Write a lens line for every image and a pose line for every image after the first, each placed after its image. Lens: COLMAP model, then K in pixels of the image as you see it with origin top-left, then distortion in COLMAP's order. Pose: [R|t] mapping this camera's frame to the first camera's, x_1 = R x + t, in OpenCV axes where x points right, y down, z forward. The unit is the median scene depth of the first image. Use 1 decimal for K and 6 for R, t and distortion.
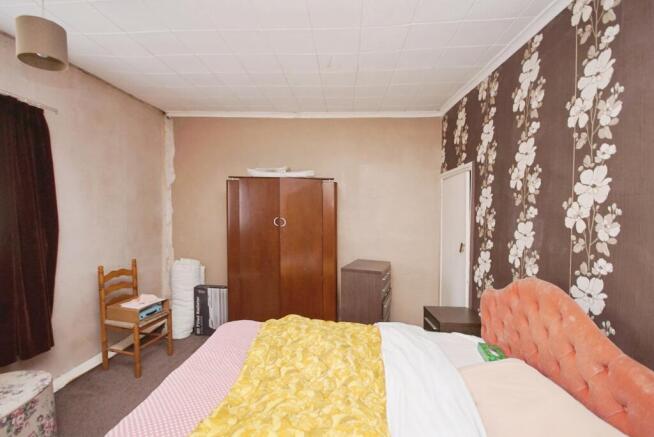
lens RADIAL K [[291.2, 0, 326.9], [0, 291.2, 228.1], [0, 0, 1]] dist [-0.002576, -0.000961]
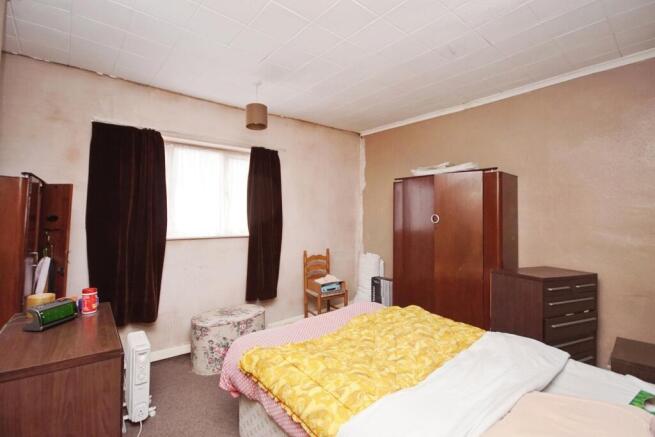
lens RADIAL K [[310.8, 0, 327.5], [0, 310.8, 218.5], [0, 0, 1]] dist [0.000008, -0.000253]
pose [[0.693981, -0.021936, -0.719659, 0.364612], [-0.023350, 0.998324, -0.052947, 0.045639], [0.719614, 0.053548, 0.692306, 0.006867]]
